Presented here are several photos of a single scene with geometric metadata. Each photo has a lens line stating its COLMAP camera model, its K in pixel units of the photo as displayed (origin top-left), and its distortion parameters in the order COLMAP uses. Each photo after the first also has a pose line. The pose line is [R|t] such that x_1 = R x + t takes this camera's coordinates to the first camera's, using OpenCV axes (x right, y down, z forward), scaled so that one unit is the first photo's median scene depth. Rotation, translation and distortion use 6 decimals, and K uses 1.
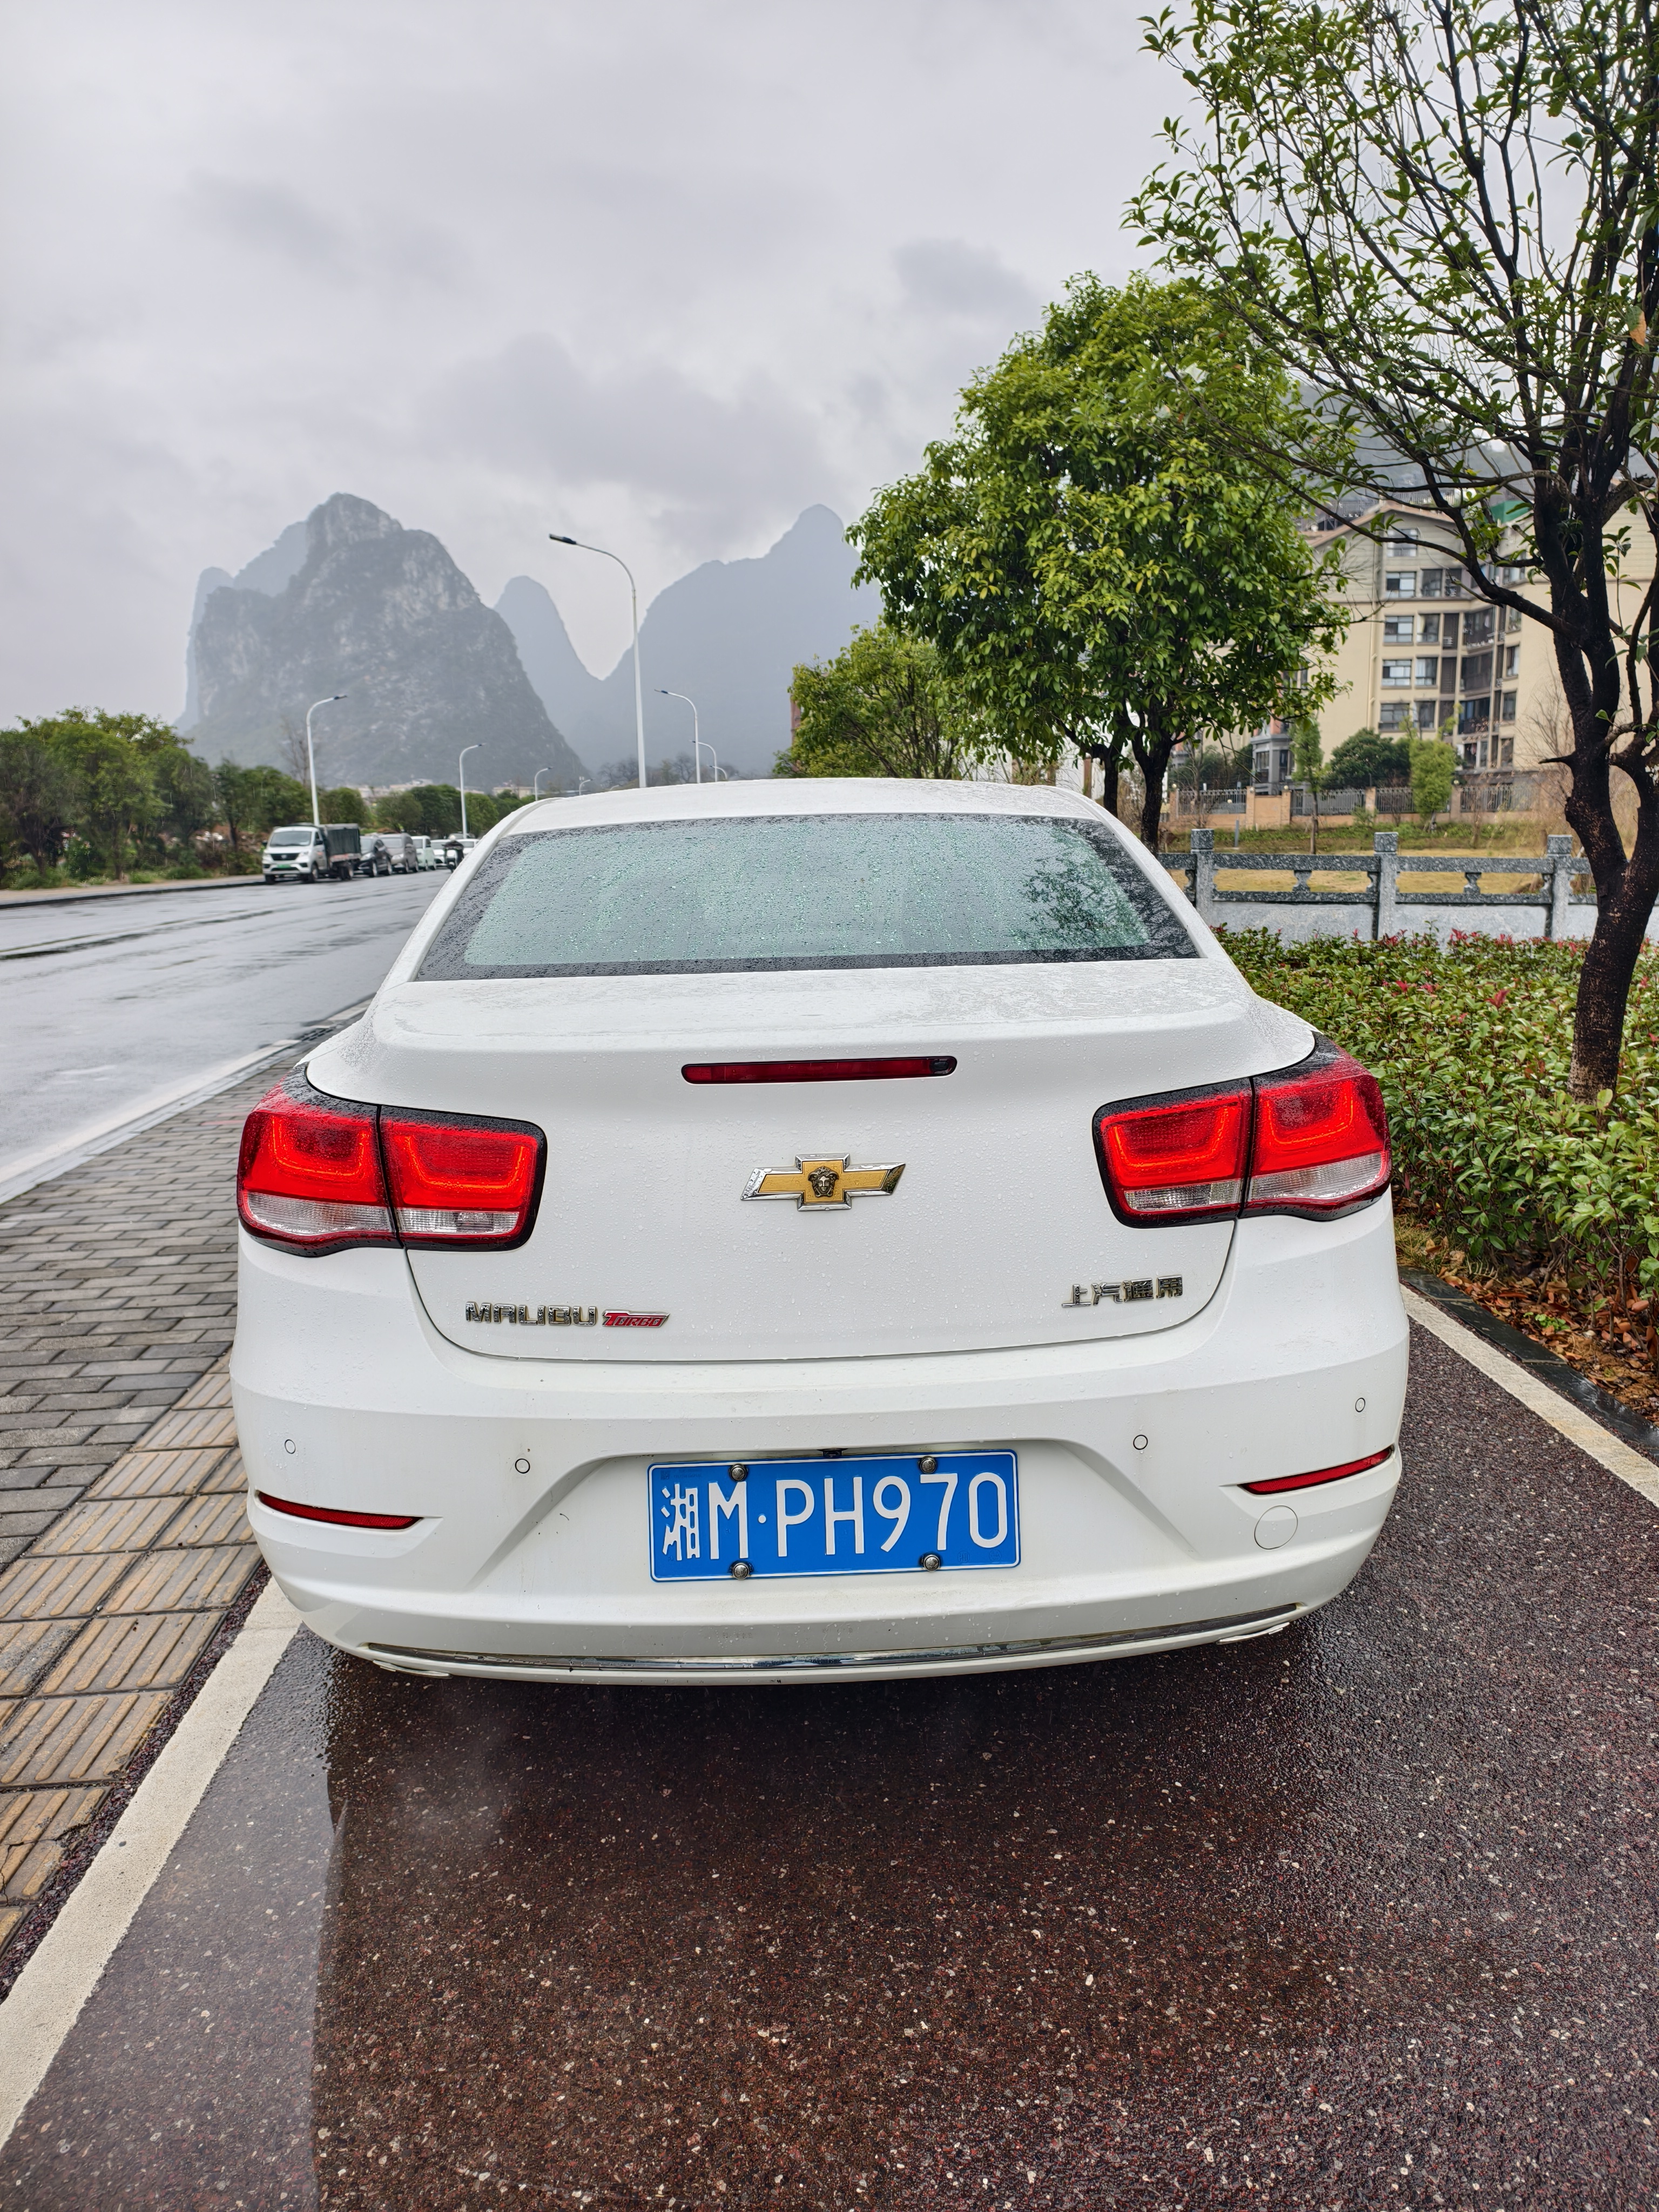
lens RADIAL K [[1519.8, 0, 835.1], [0, 1519.8, 1119.9], [0, 0, 1]] dist [0.012078, -0.009546]
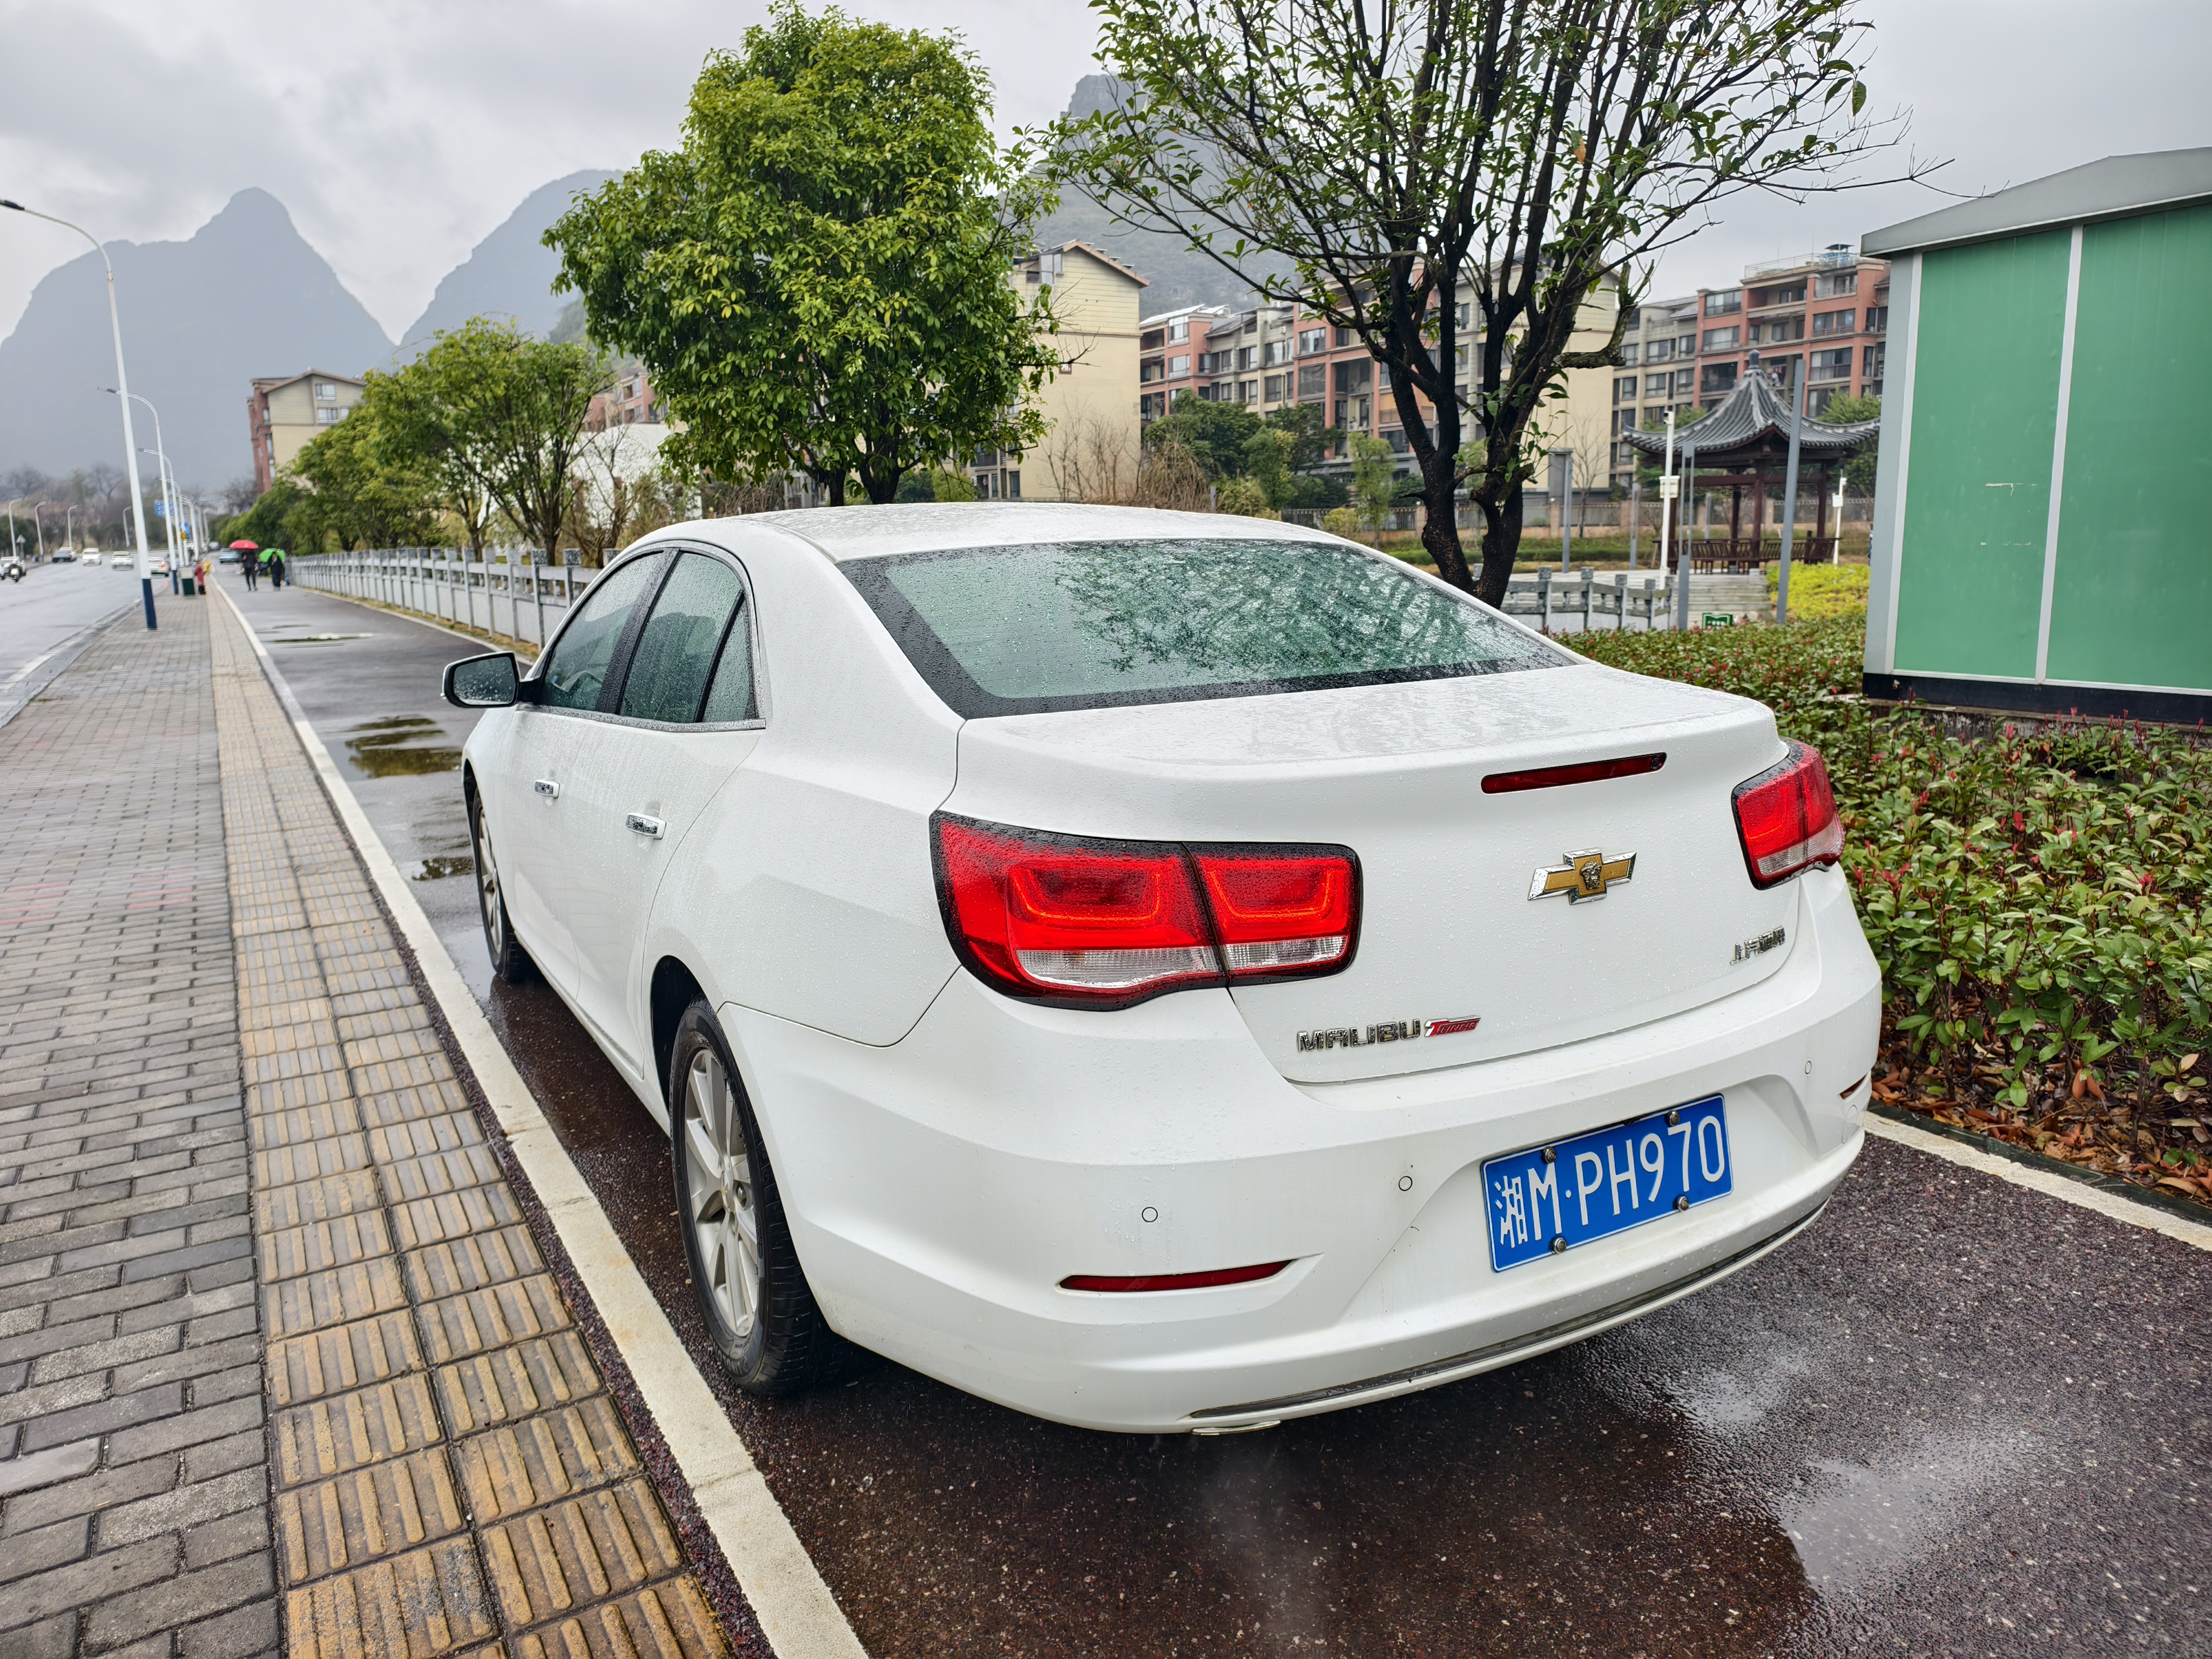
lens RADIAL K [[1519.8, 0, 1112.0], [0, 1519.8, 812.3], [0, 0, 1]] dist [0.012078, -0.009546]
pose [[0.888984, -0.077005, 0.451416, -0.772509], [0.086182, 0.996279, 0.000231, -0.032252], [-0.449755, 0.038699, 0.892313, 0.171657]]
